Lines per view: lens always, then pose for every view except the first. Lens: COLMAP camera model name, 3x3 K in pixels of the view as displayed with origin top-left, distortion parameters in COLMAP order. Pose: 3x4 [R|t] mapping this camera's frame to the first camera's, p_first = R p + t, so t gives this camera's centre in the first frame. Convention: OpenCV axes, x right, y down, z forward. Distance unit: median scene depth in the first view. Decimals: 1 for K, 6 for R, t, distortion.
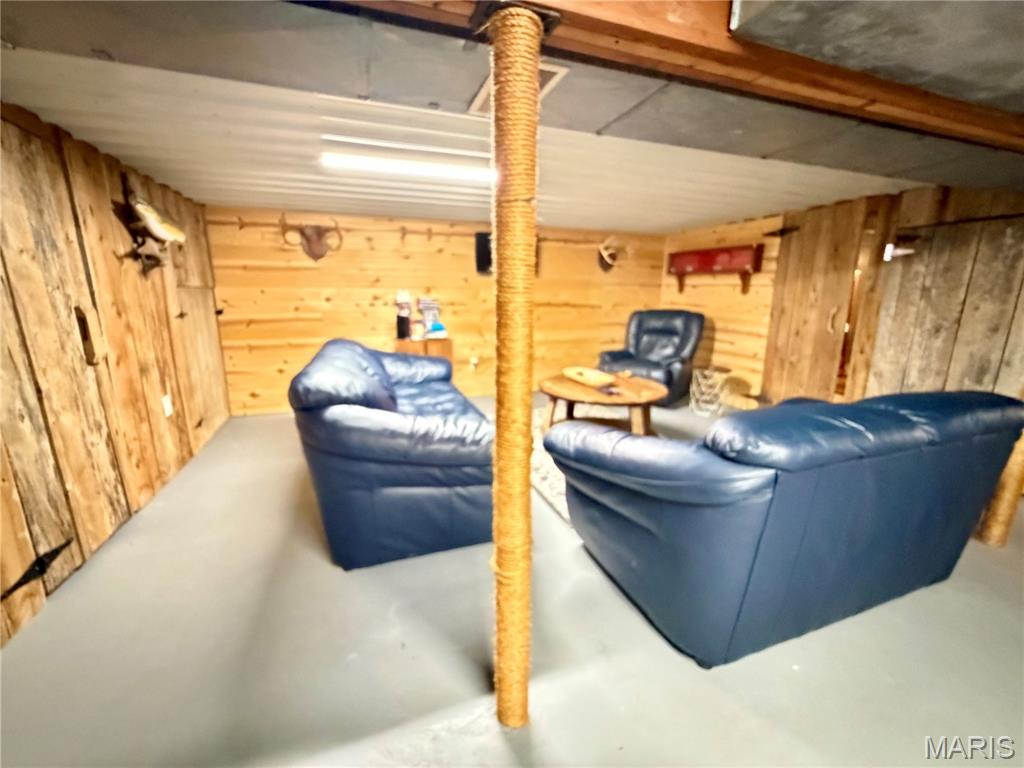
lens RADIAL K [[408.7, 0, 511.5], [0, 408.7, 382.4], [0, 0, 1]] dist [-0.002217, 0.000652]
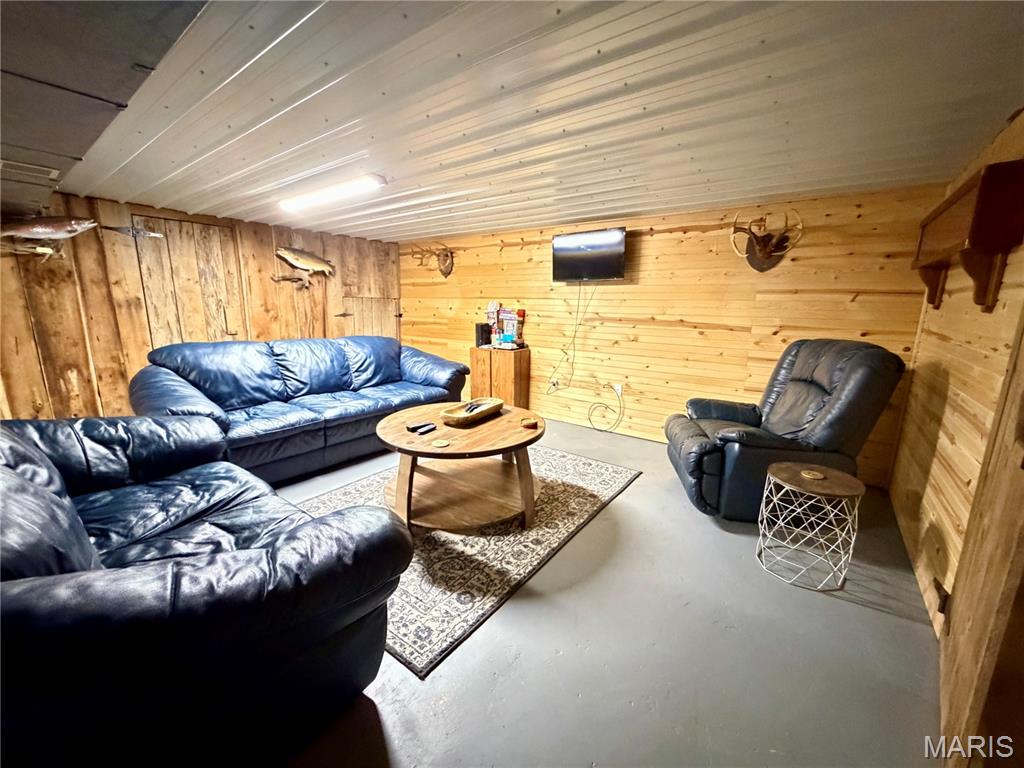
lens RADIAL K [[408.7, 0, 514.3], [0, 408.7, 385.2], [0, 0, 1]] dist [-0.002217, 0.000652]
pose [[0.556103, 0.166076, -0.814351, 0.720193], [-0.193667, 0.978753, 0.067352, -0.102870], [0.808234, 0.120259, 0.576451, 0.505709]]
